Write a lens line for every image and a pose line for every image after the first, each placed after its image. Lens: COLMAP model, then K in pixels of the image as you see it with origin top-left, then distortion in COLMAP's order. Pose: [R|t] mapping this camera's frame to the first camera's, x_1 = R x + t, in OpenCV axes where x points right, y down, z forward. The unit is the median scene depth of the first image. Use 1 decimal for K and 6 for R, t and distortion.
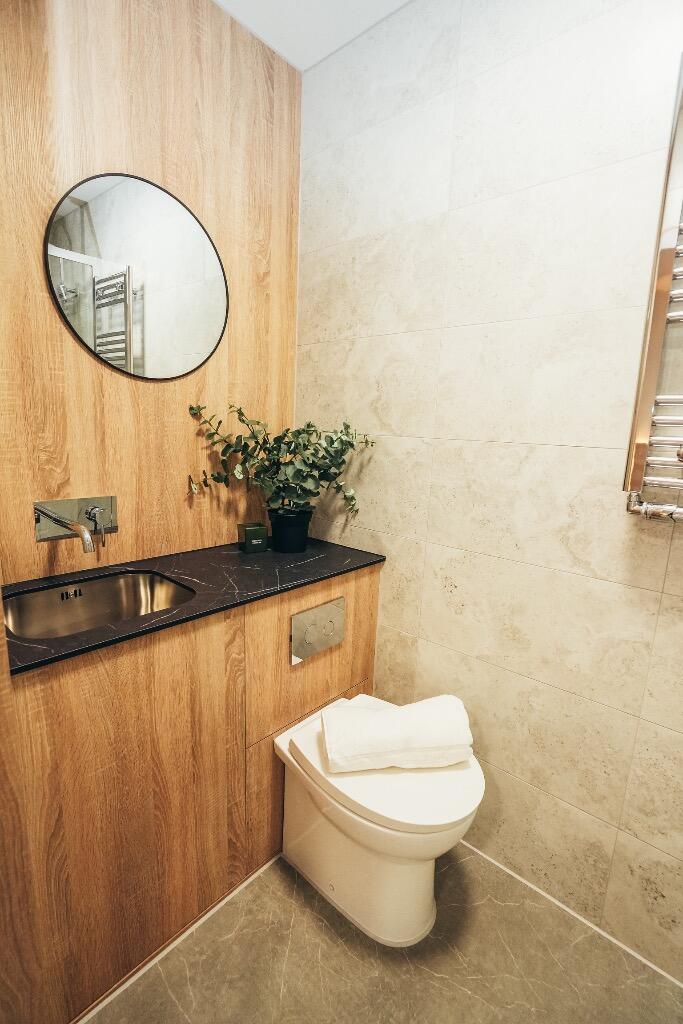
lens RADIAL K [[471.5, 0, 341.5], [0, 471.5, 512.0], [0, 0, 1]] dist [-0.069419, 0.026651]
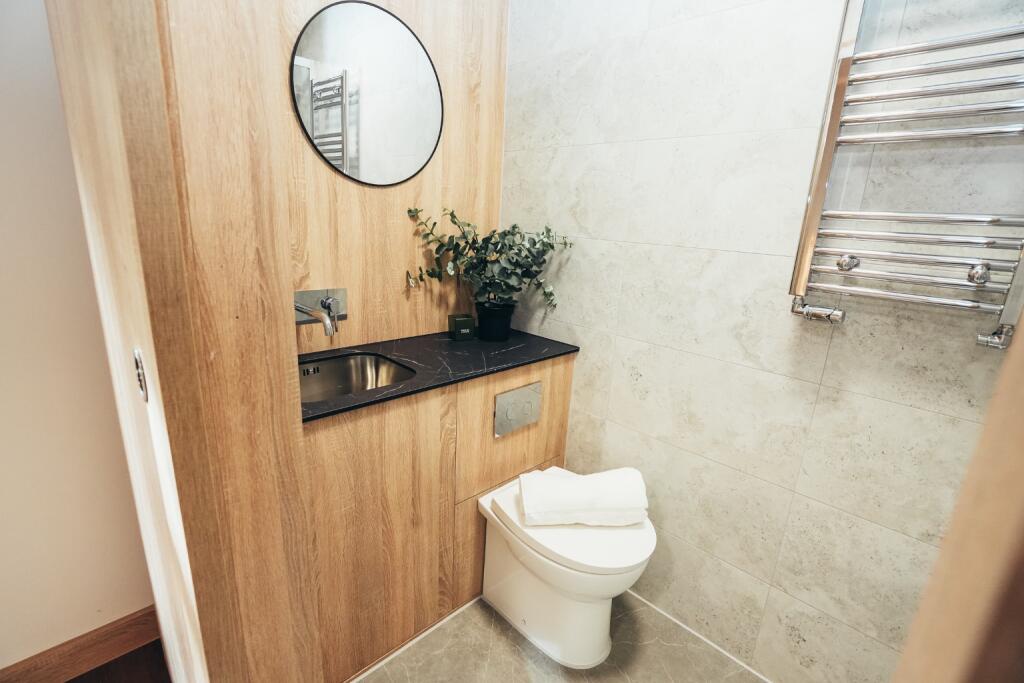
lens RADIAL K [[471.5, 0, 512.0], [0, 471.5, 341.5], [0, 0, 1]] dist [-0.069419, 0.026651]
pose [[0.998176, 0.027818, -0.053576, -0.007697], [-0.023718, 0.996848, 0.075702, 0.000183], [0.055513, -0.074293, 0.995690, -0.144840]]
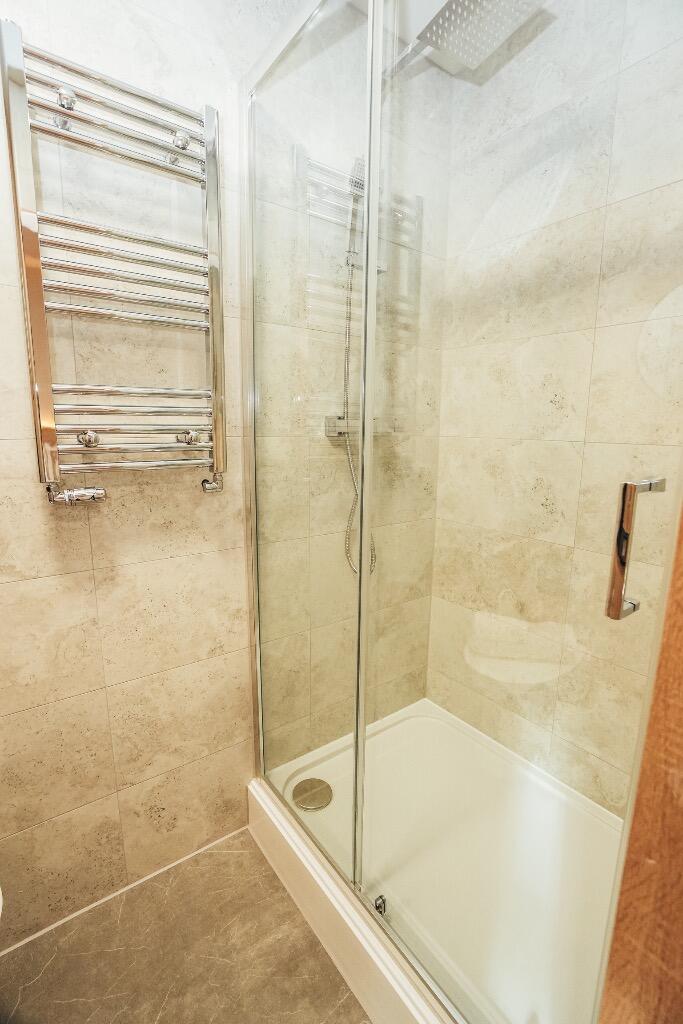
lens RADIAL K [[471.5, 0, 341.5], [0, 471.5, 512.0], [0, 0, 1]] dist [-0.069419, 0.026651]
pose [[0.186404, -0.210626, 0.959630, -0.167332], [0.164607, 0.969638, 0.180848, -0.045495], [-0.968586, 0.124251, 0.215415, 0.153780]]
